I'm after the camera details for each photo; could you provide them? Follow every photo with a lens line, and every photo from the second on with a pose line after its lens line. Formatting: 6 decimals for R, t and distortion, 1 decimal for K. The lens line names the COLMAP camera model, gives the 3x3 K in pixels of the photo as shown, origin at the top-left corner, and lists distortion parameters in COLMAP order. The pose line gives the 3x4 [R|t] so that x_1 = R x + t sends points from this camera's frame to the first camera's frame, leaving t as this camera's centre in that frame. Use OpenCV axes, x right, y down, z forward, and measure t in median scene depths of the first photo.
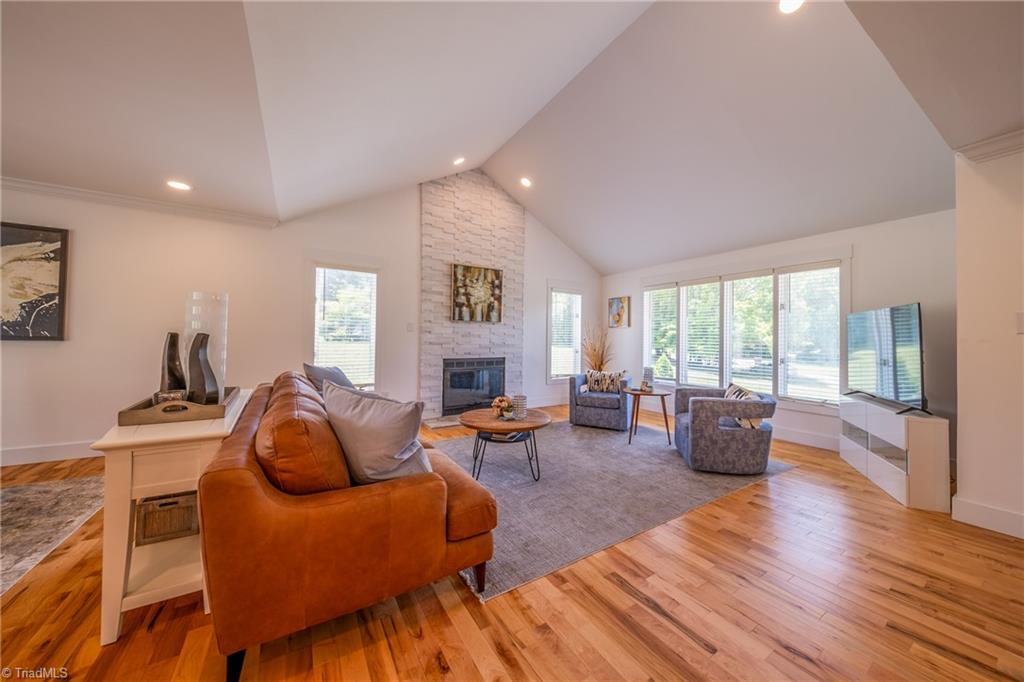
lens RADIAL K [[350.2, 0, 516.5], [0, 350.2, 338.7], [0, 0, 1]] dist [-0.004468, -0.001165]
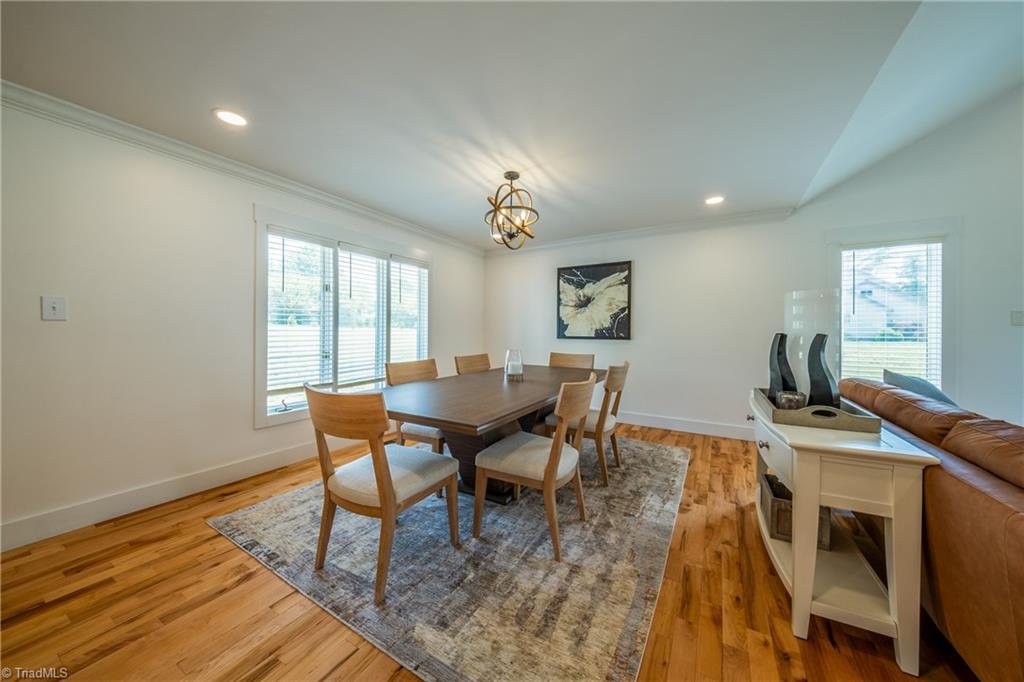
lens RADIAL K [[350.2, 0, 505.0], [0, 350.2, 338.9], [0, 0, 1]] dist [-0.004468, -0.001165]
pose [[0.453679, 0.001133, -0.891165, -0.168710], [0.003719, 0.999988, 0.003164, -0.002865], [0.891158, -0.004749, 0.453669, -0.062324]]
